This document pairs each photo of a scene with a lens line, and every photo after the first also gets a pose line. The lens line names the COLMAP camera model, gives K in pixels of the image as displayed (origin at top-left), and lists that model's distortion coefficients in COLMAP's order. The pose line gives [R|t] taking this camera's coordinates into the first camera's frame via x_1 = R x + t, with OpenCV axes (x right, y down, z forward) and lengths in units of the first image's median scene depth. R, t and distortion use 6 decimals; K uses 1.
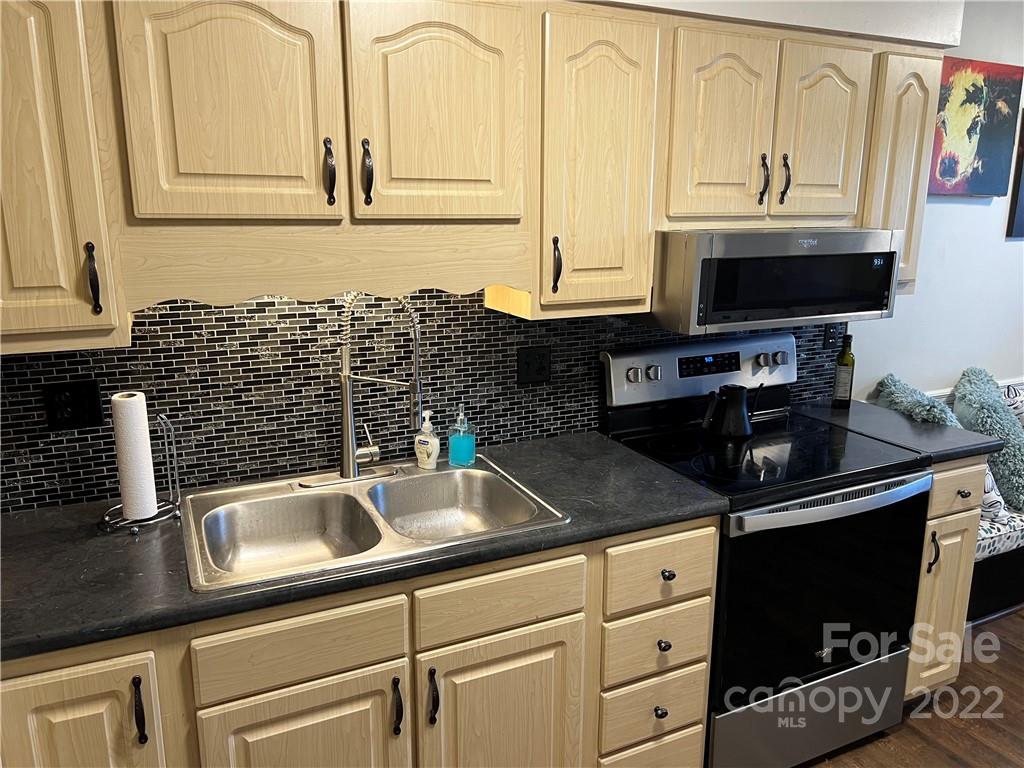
lens RADIAL K [[763.0, 0, 510.3], [0, 763.0, 387.8], [0, 0, 1]] dist [0.055732, -0.066125]
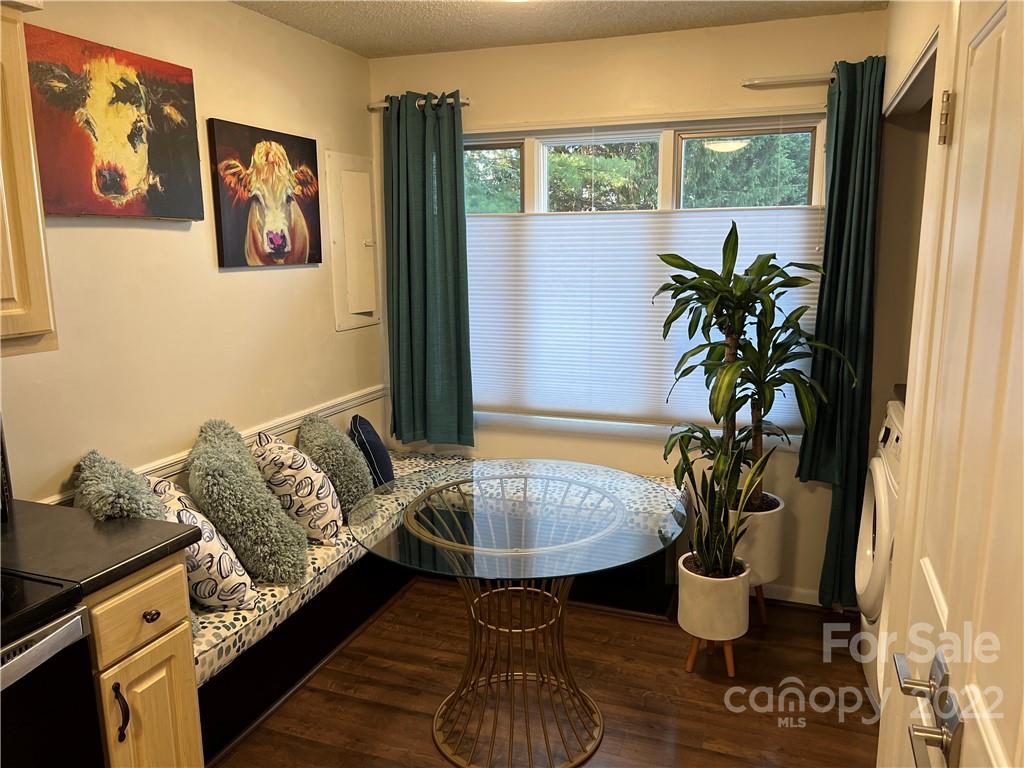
lens RADIAL K [[763.0, 0, 513.1], [0, 763.0, 382.8], [0, 0, 1]] dist [0.055732, -0.066125]
pose [[0.718516, -0.133565, 0.682565, 0.303999], [0.166844, 0.985832, 0.017278, -0.030090], [-0.675202, 0.101467, 0.730620, 0.175865]]
